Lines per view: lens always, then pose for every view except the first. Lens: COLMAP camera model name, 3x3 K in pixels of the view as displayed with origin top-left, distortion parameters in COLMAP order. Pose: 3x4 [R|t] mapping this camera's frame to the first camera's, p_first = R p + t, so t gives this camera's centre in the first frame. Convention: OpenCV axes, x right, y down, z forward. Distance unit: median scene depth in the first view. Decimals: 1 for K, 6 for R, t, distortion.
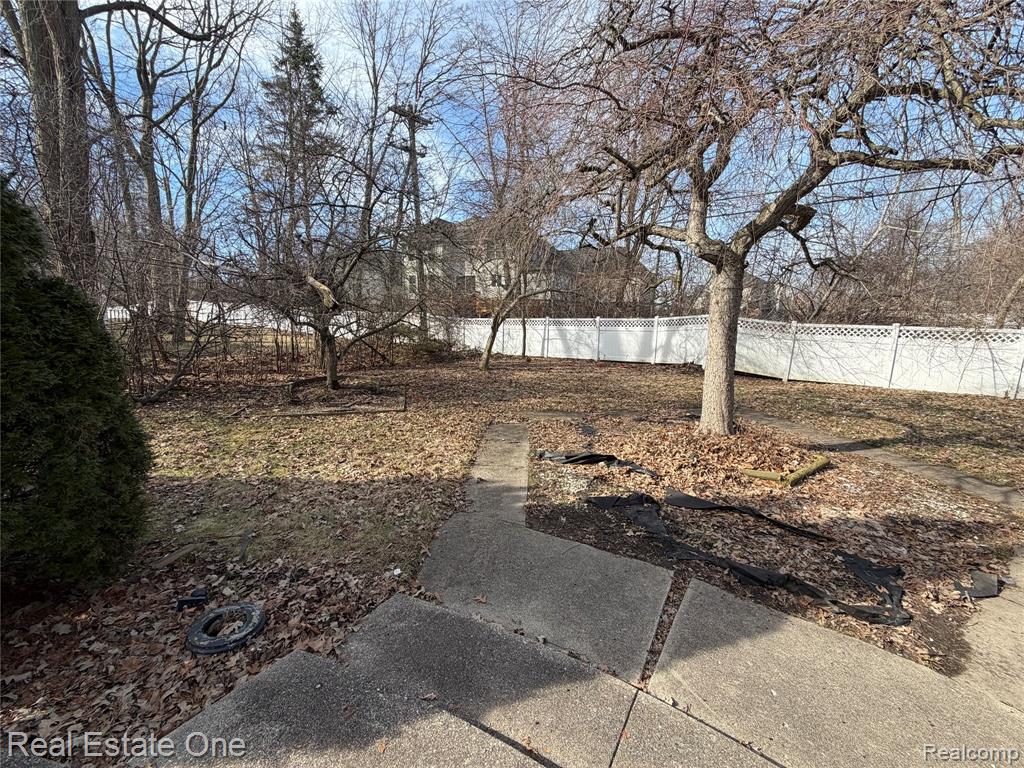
lens RADIAL K [[406.0, 0, 508.8], [0, 406.0, 384.2], [0, 0, 1]] dist [0.000427, 0.000397]
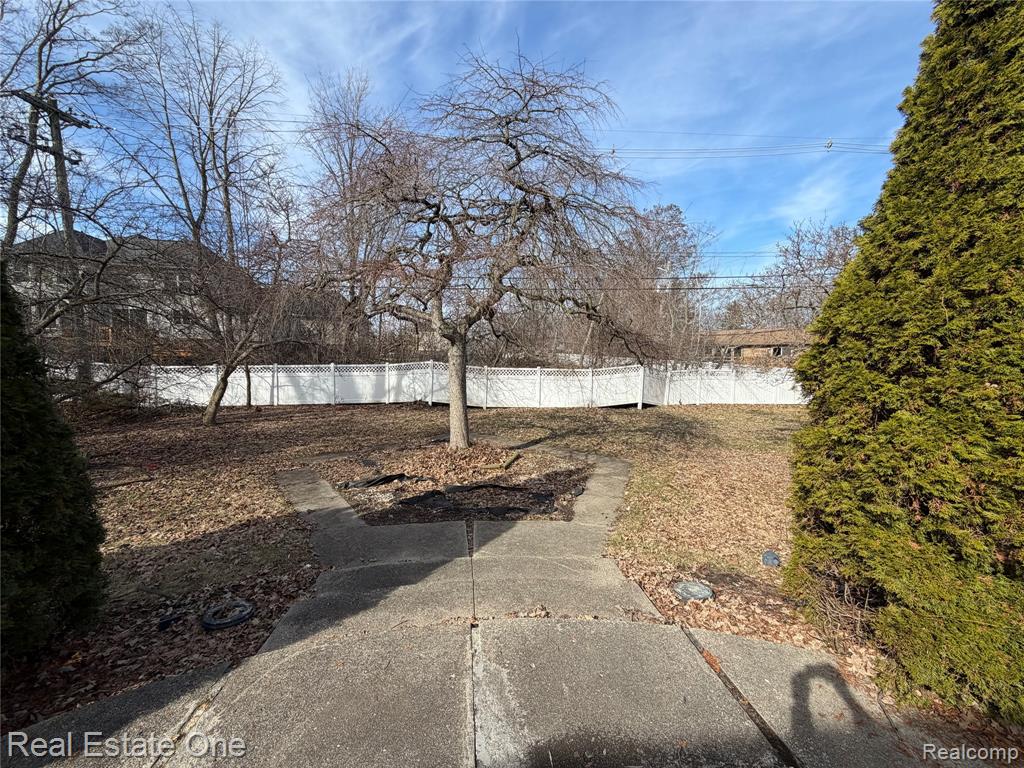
lens RADIAL K [[406.0, 0, 512.7], [0, 406.0, 383.0], [0, 0, 1]] dist [0.000427, 0.000397]
pose [[0.769445, -0.047401, 0.636951, -0.238859], [0.107917, 0.992553, -0.056501, -0.011497], [-0.629530, 0.112212, 0.768831, -0.259294]]
